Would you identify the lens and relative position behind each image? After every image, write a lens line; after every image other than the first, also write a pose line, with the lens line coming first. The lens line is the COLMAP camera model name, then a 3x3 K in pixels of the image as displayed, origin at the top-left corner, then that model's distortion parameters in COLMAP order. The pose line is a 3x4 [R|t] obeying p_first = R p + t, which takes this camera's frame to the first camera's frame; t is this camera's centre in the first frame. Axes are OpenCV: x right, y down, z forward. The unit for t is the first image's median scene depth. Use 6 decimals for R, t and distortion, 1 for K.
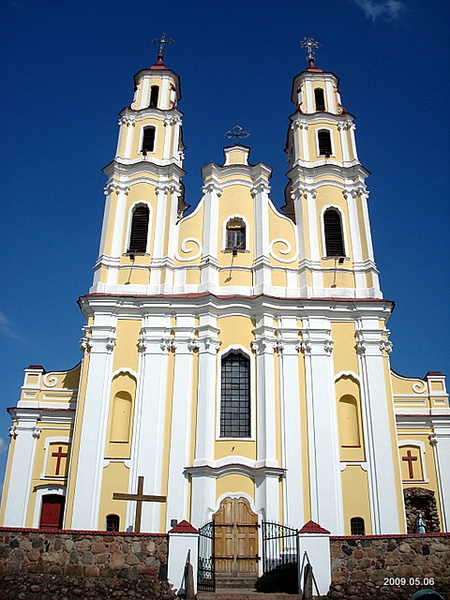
lens RADIAL K [[634.6, 0, 236.6], [0, 634.6, 280.9], [0, 0, 1]] dist [-0.130359, 0.000000]
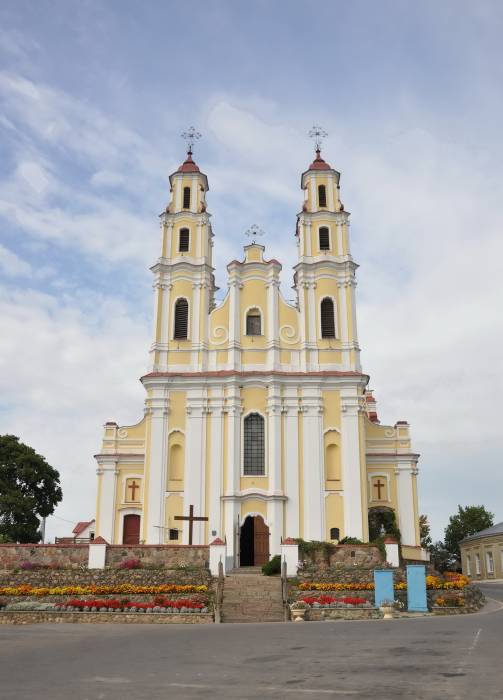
lens RADIAL K [[758.0, 0, 272.8], [0, 758.0, 368.0], [0, 0, 1]] dist [-0.027283, 0.000000]
pose [[0.999509, -0.017462, -0.026003, 0.088843], [0.022279, 0.979886, 0.198309, -0.333185], [0.022017, -0.198791, 0.979795, -0.661411]]
